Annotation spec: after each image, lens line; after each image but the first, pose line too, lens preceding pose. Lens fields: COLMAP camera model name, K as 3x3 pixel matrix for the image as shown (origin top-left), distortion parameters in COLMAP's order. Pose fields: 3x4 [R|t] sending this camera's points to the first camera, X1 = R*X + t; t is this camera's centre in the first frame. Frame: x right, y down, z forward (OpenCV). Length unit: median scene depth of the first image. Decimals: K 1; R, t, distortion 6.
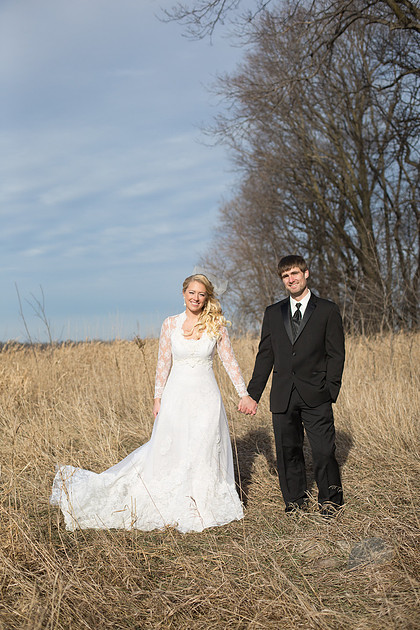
lens RADIAL K [[919.3, 0, 210.0], [0, 919.3, 315.0], [0, 0, 1]] dist [-0.120144, 0.061329]
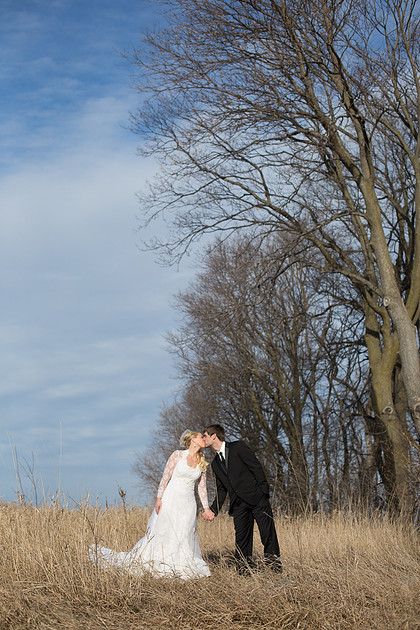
lens RADIAL K [[919.3, 0, 210.0], [0, 919.3, 315.0], [0, 0, 1]] dist [-0.120144, 0.061329]
pose [[0.995020, 0.077111, 0.063161, -0.014665], [-0.060828, 0.971738, -0.228090, 0.020683], [-0.078964, 0.223112, 0.971589, -0.098552]]
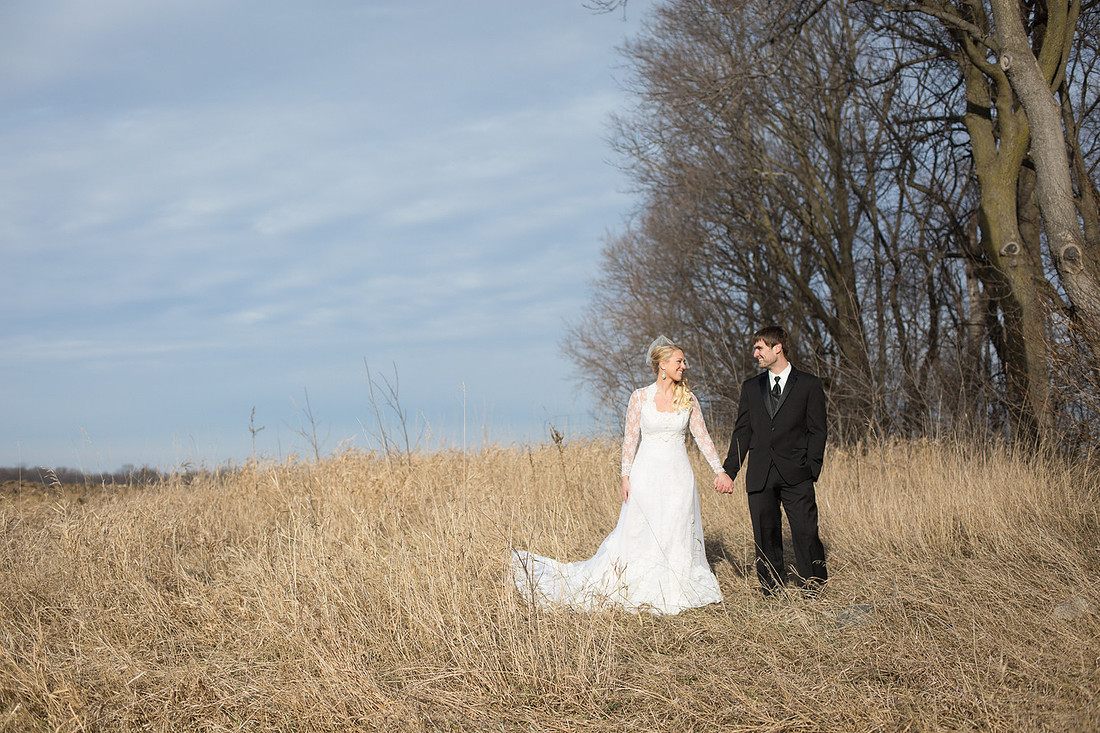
lens RADIAL K [[1605.1, 0, 550.0], [0, 1605.1, 366.5], [0, 0, 1]] dist [-0.120144, 0.061329]
pose [[0.999815, 0.014684, -0.012410, -0.018008], [-0.015174, 0.999072, -0.040304, 0.007279], [0.011807, 0.040485, 0.999110, -0.097605]]
